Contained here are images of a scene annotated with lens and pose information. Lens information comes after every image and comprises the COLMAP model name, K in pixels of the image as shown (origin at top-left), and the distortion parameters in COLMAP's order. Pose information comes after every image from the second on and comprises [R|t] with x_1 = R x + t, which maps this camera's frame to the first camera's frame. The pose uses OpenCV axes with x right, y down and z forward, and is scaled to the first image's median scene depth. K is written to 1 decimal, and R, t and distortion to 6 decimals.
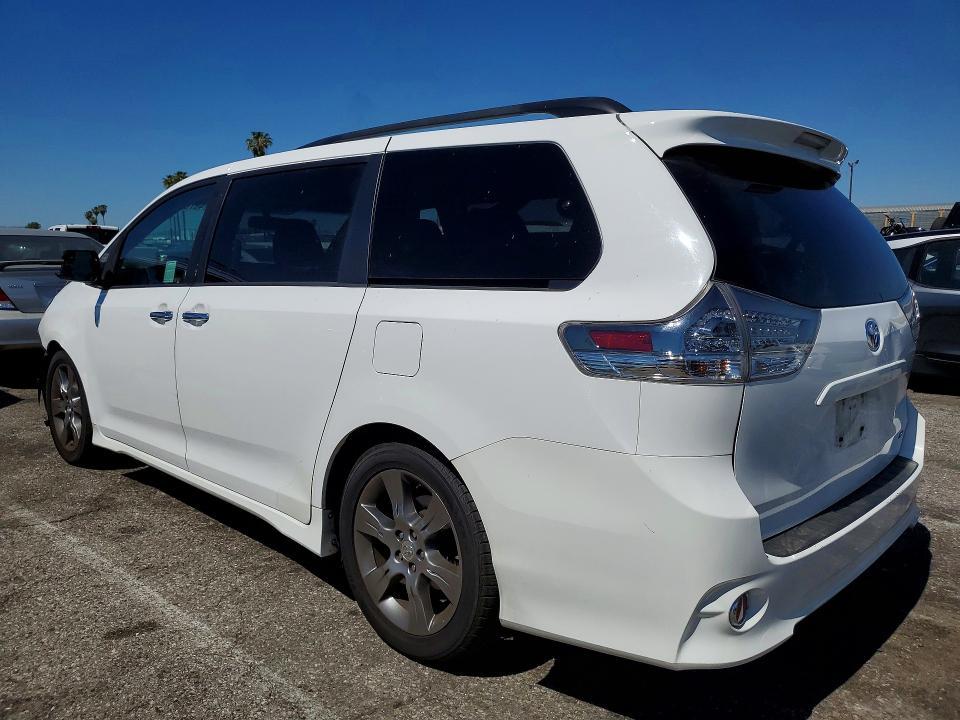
lens RADIAL K [[767.4, 0, 483.1], [0, 767.4, 364.0], [0, 0, 1]] dist [0.001109, 0.007511]
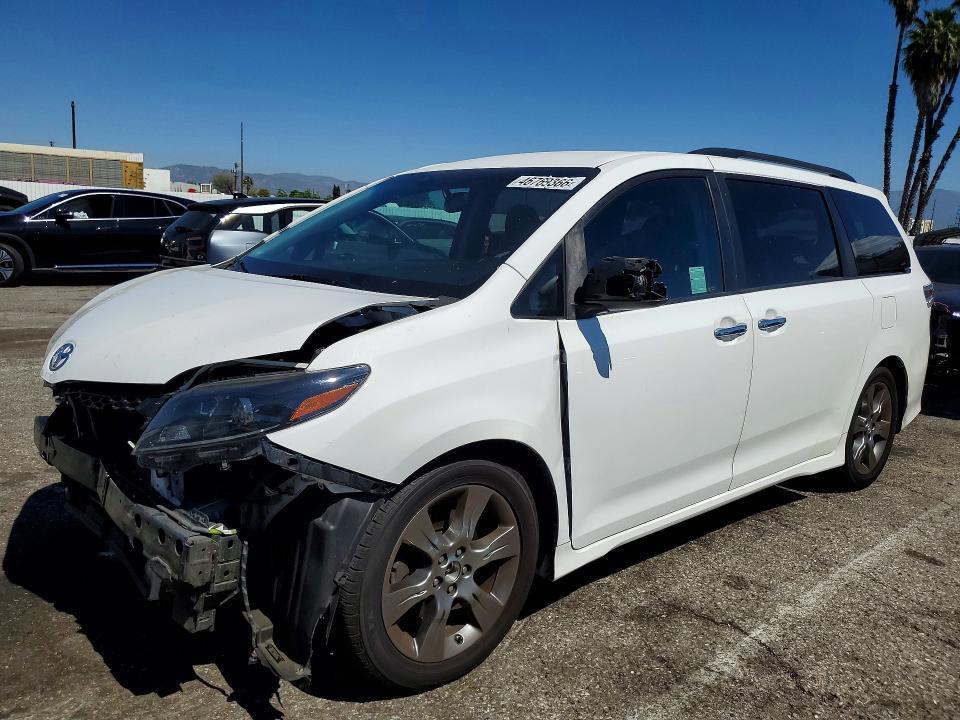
lens RADIAL K [[767.4, 0, 481.6], [0, 767.4, 358.6], [0, 0, 1]] dist [0.001109, 0.007511]
pose [[0.068061, -0.184594, 0.980455, -1.318027], [0.090661, 0.979813, 0.178179, -0.216248], [-0.993553, 0.076762, 0.083422, 1.232687]]
